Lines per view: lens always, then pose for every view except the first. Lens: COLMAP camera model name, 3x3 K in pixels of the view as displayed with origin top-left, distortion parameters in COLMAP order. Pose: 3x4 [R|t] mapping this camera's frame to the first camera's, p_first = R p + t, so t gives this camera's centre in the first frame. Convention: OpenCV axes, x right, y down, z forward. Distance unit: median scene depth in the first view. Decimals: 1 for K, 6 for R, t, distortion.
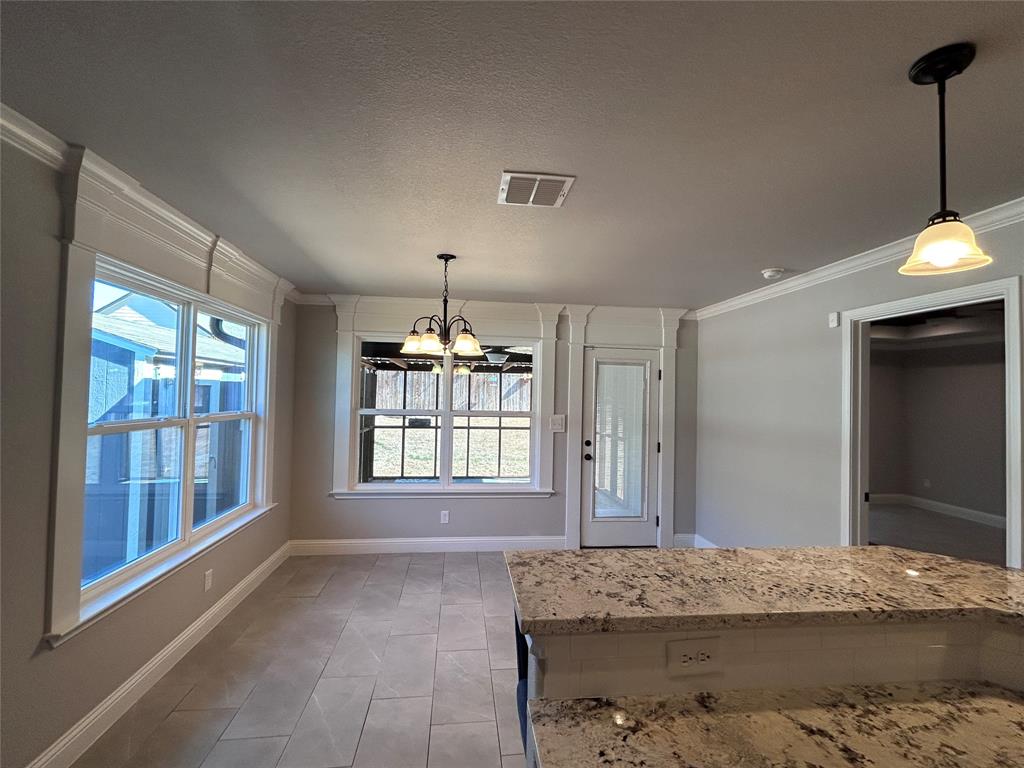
lens RADIAL K [[461.0, 0, 512.8], [0, 461.0, 381.6], [0, 0, 1]] dist [-0.002841, 0.000687]
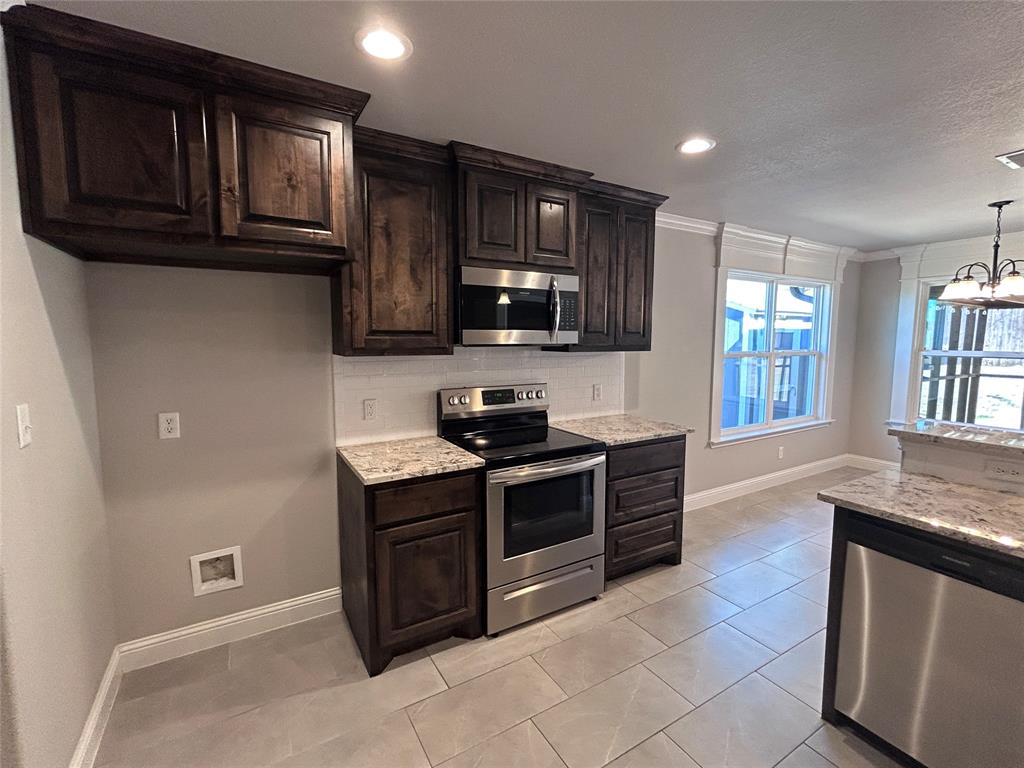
lens RADIAL K [[461.0, 0, 512.8], [0, 461.0, 381.6], [0, 0, 1]] dist [-0.002841, 0.000687]
pose [[0.410196, 0.070361, -0.909279, 0.385021], [0.033227, 0.995205, 0.091999, 0.001845], [0.911392, -0.067950, 0.405891, -0.474744]]
